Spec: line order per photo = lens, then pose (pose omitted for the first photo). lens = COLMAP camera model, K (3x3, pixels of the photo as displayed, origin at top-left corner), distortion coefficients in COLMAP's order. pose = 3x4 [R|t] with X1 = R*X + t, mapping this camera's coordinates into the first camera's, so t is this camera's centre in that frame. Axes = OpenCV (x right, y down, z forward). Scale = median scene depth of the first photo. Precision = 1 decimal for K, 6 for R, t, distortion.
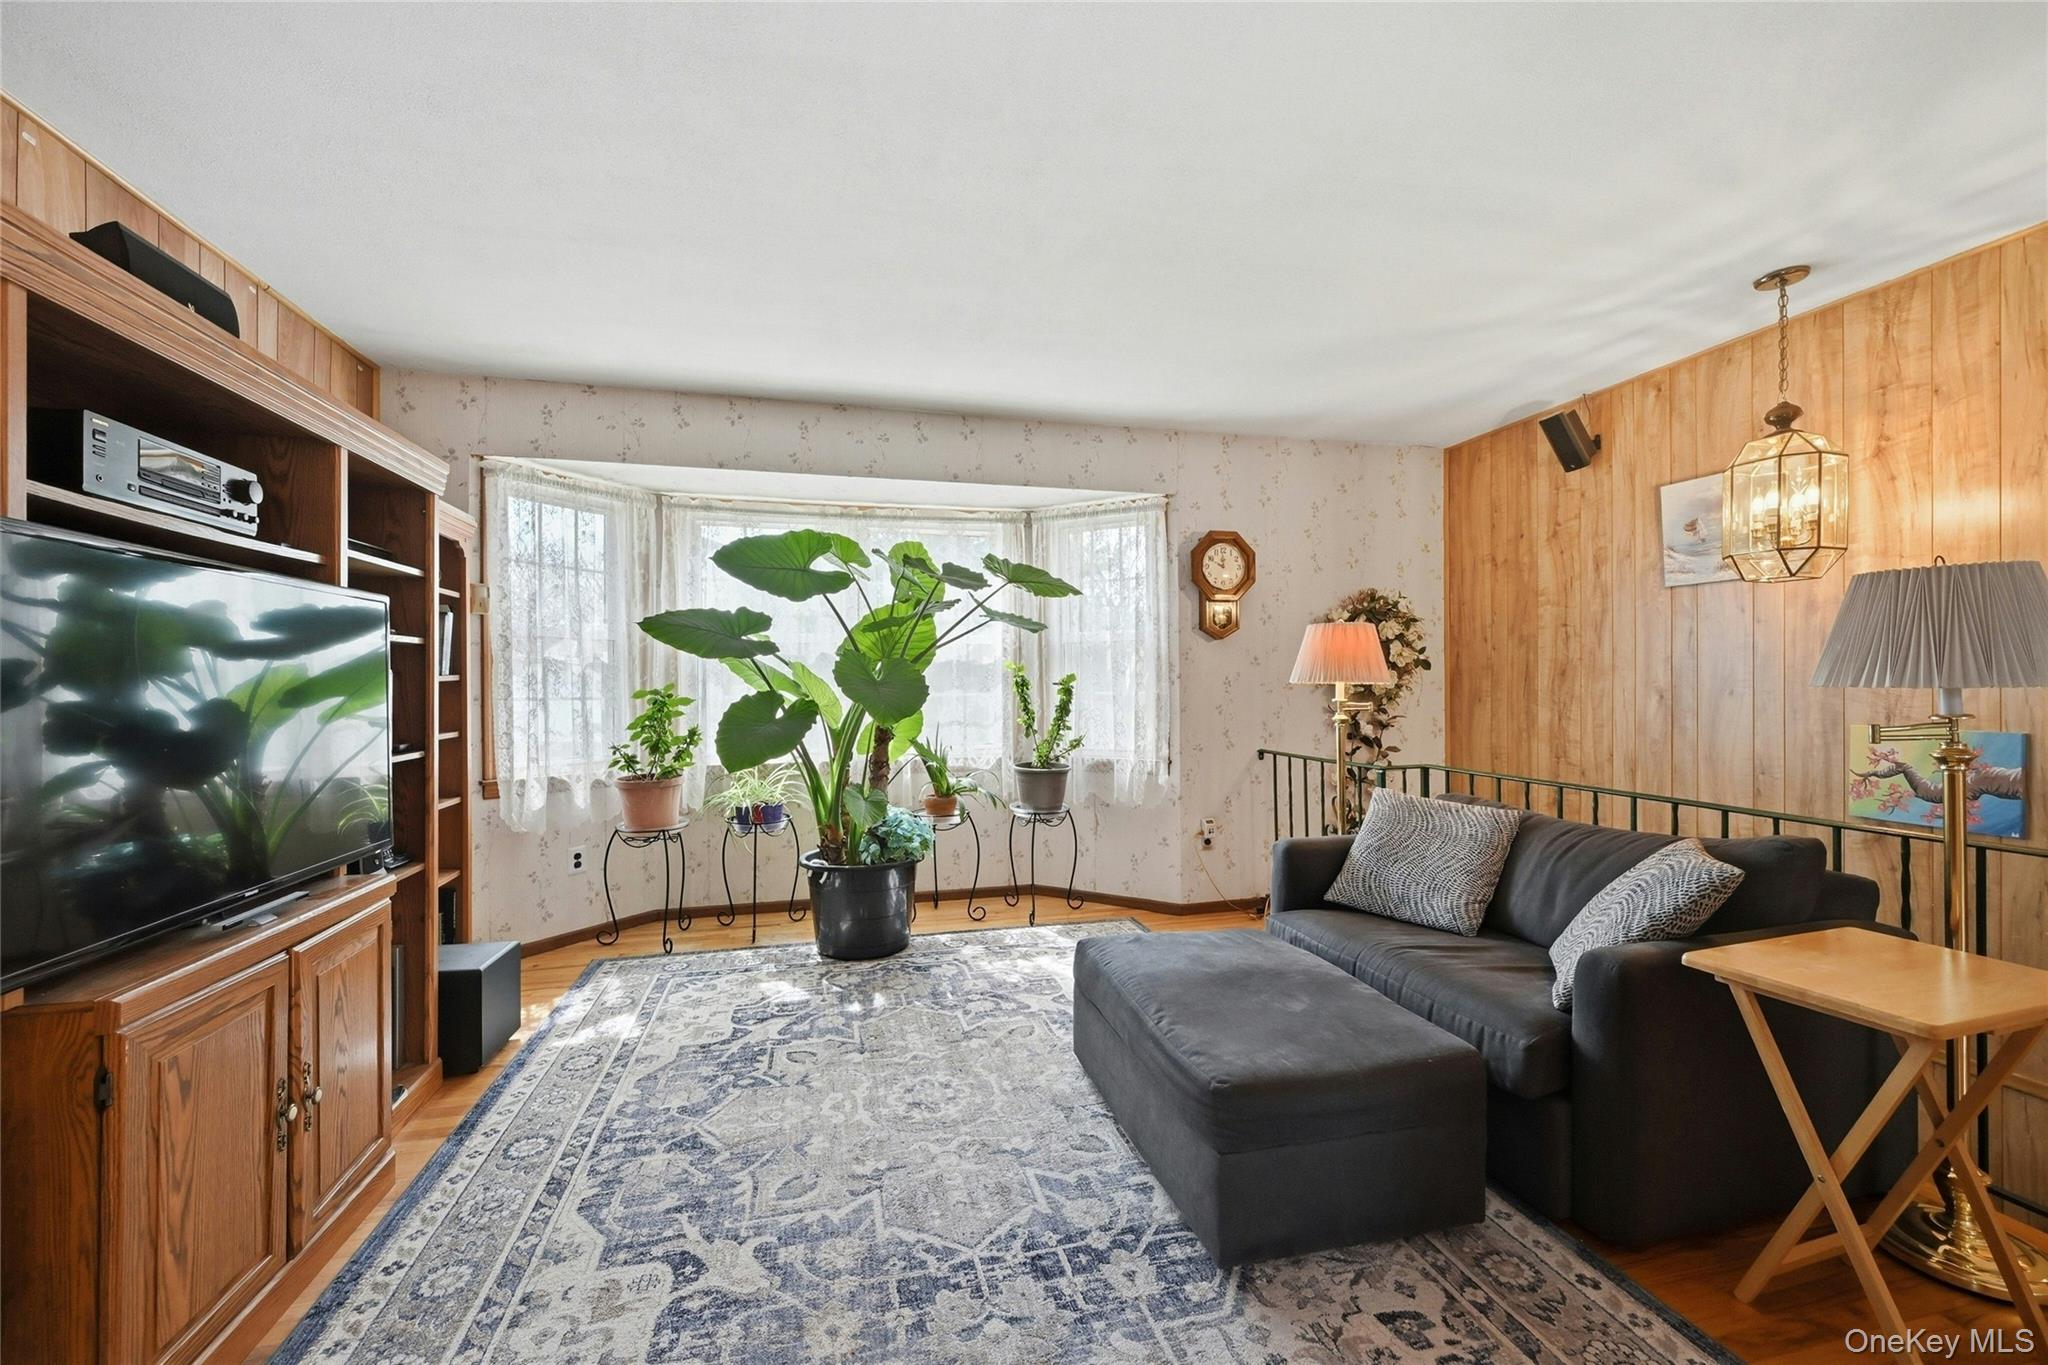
lens RADIAL K [[835.4, 0, 1024.0], [0, 835.4, 682.5], [0, 0, 1]] dist [0.008499, 0.000159]
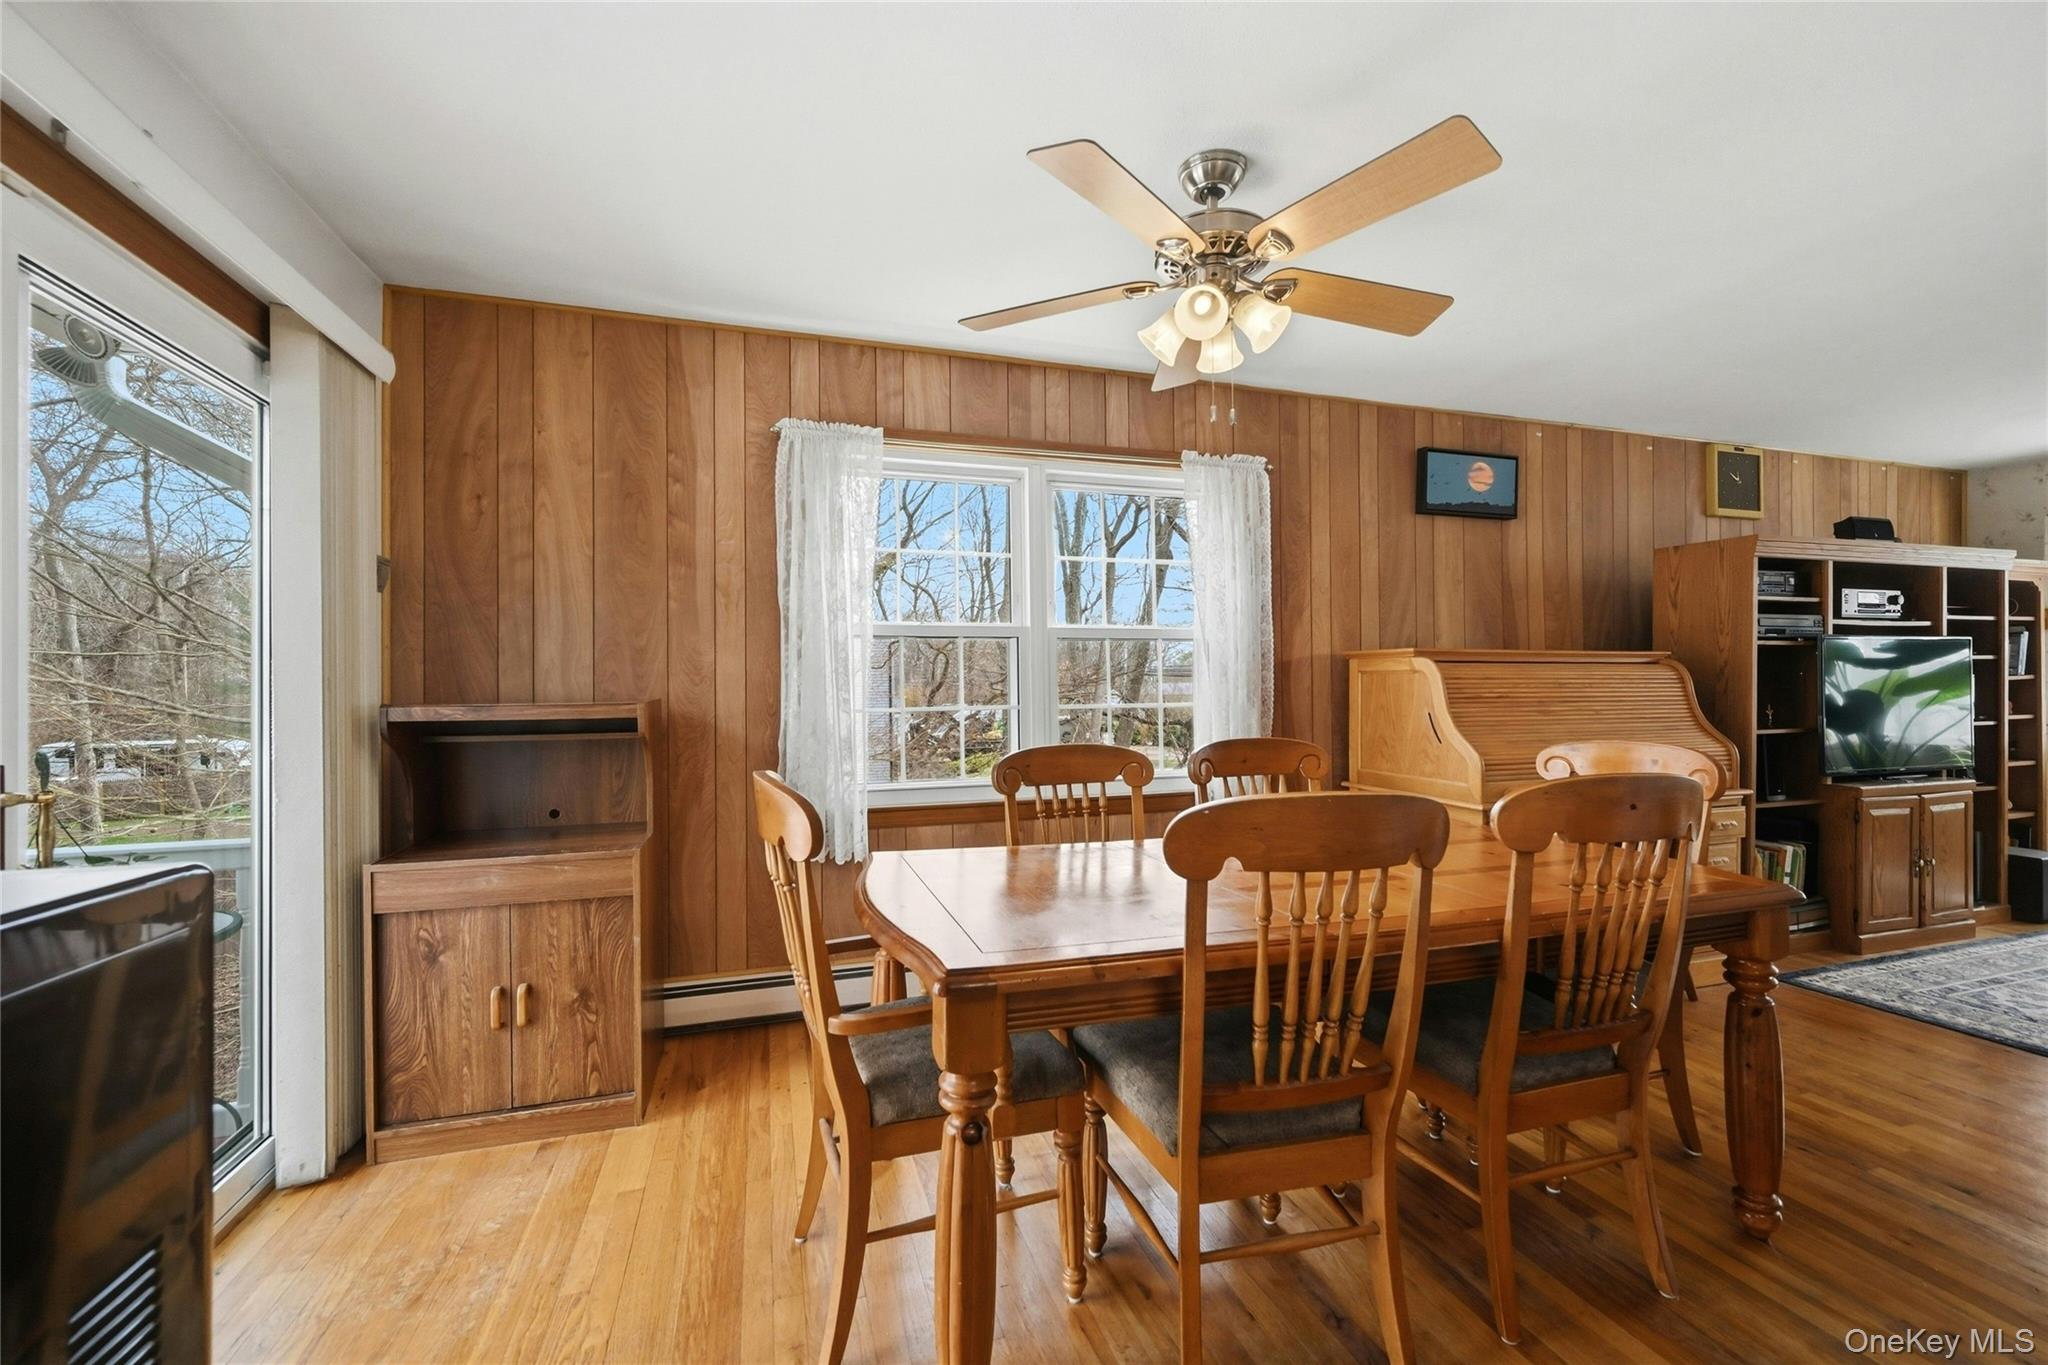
lens RADIAL K [[803.2, 0, 1013.3], [0, 803.2, 694.6], [0, 0, 1]] dist [-0.001665, -0.000183]
pose [[0.045798, 0.009573, -0.998905, 0.821648], [0.010714, 0.999892, 0.010073, -0.010296], [0.998893, -0.011164, 0.045691, -1.074921]]
